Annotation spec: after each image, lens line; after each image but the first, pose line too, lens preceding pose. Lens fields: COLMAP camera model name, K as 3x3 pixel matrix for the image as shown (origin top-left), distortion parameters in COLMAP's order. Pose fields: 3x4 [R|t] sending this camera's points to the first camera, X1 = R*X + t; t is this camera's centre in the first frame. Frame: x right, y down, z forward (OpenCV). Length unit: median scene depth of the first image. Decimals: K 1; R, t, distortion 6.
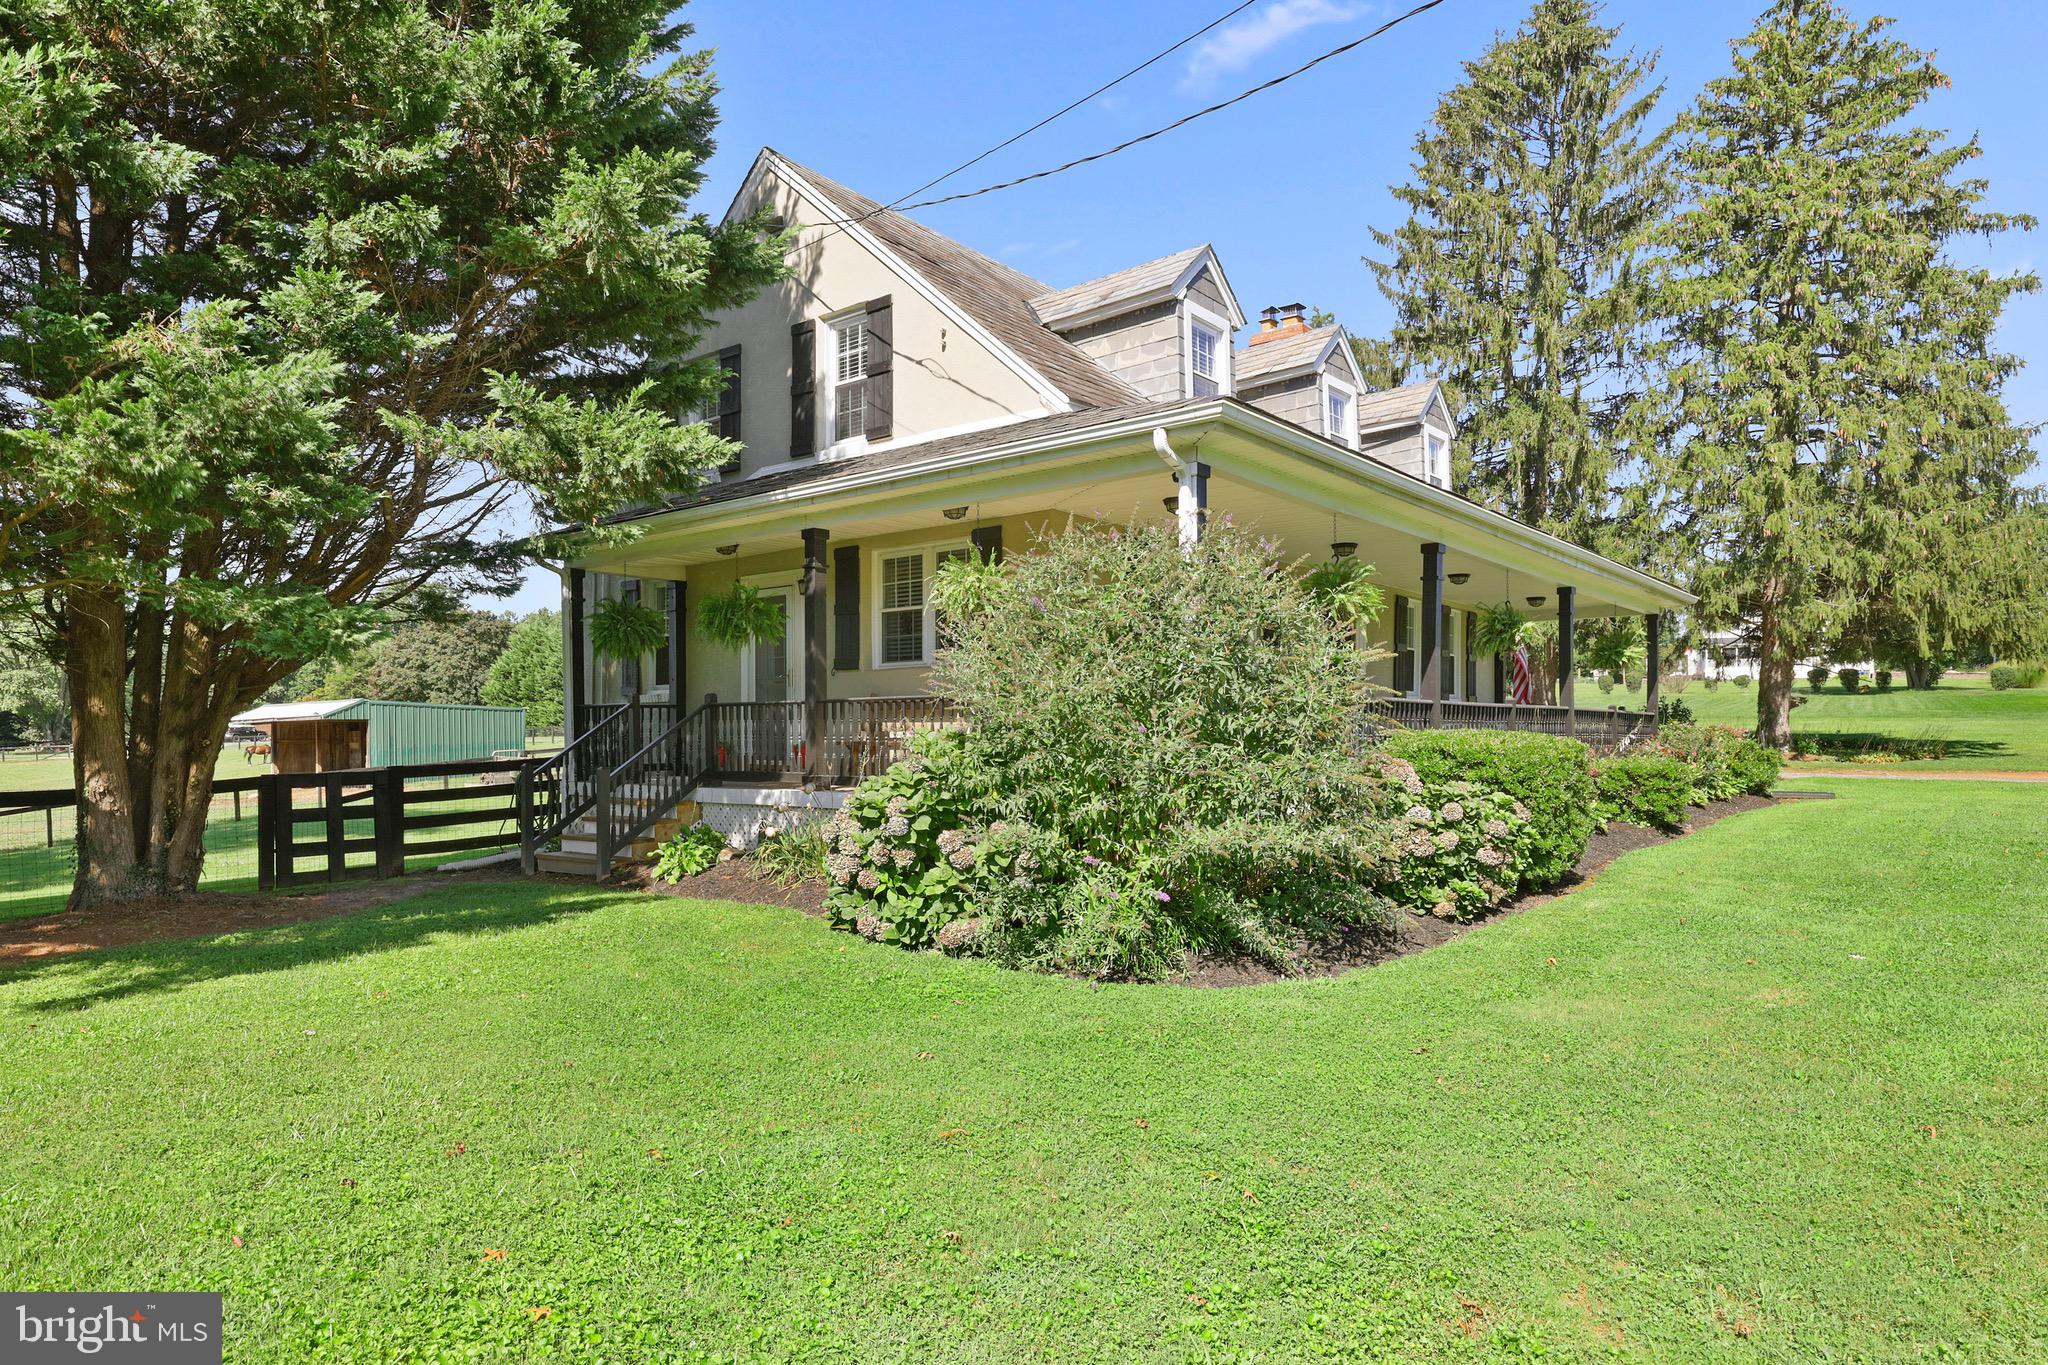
lens RADIAL K [[1228.3, 0, 1020.3], [0, 1228.3, 773.8], [0, 0, 1]] dist [-0.000220, 0.000299]
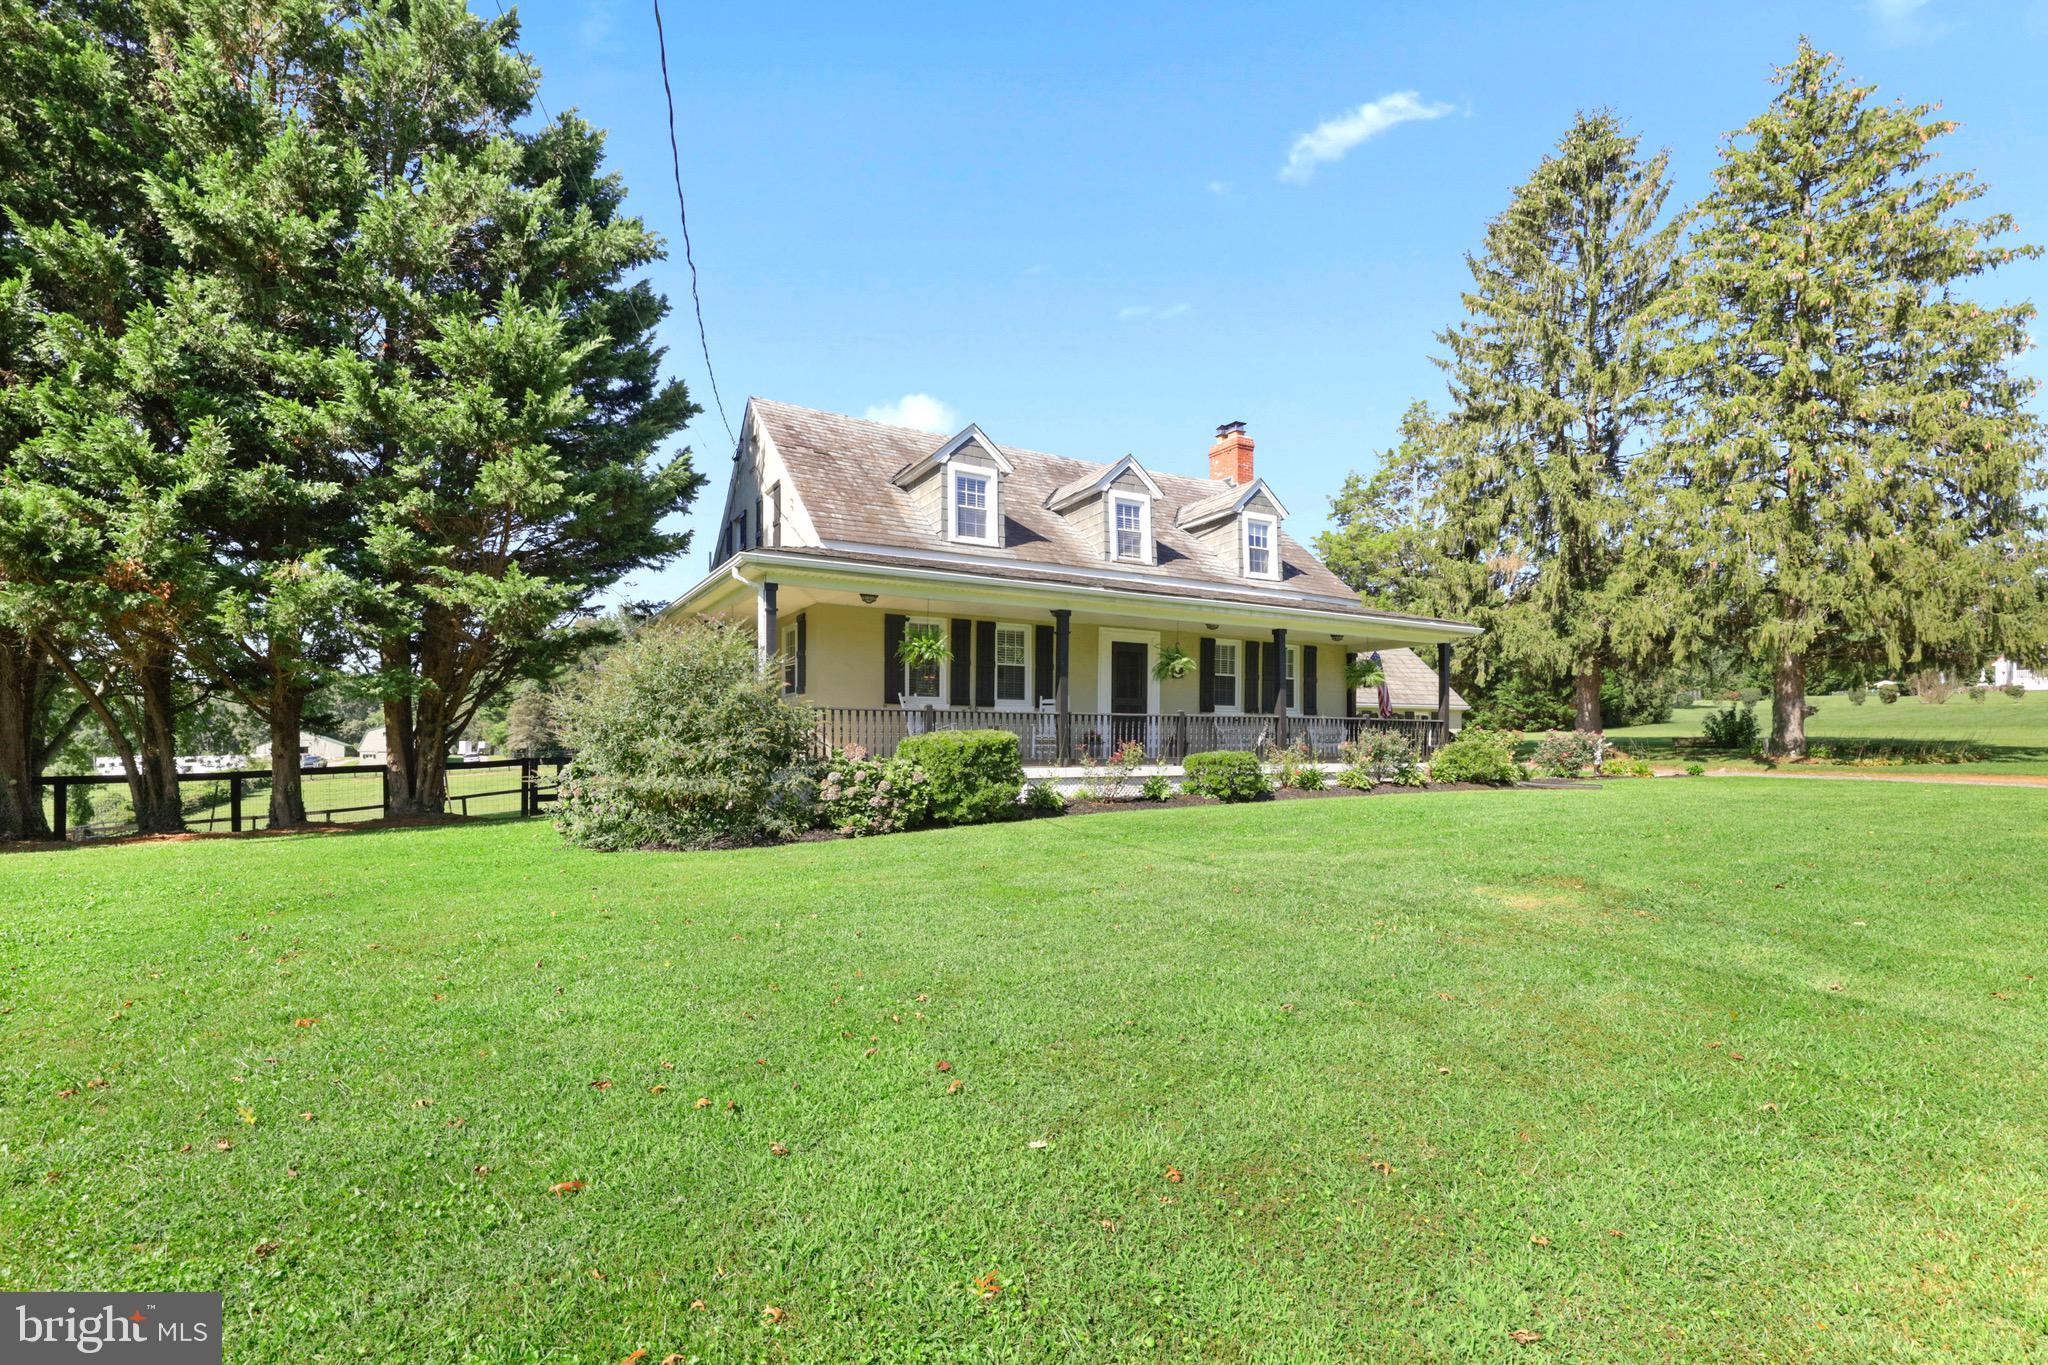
lens RADIAL K [[941.2, 0, 1021.9], [0, 941.2, 783.4], [0, 0, 1]] dist [-0.014034, -0.000088]
pose [[0.935342, 0.017014, -0.353334, 0.303493], [-0.012745, 0.999815, 0.014406, 0.004772], [0.353514, -0.008971, 0.935386, -0.048901]]
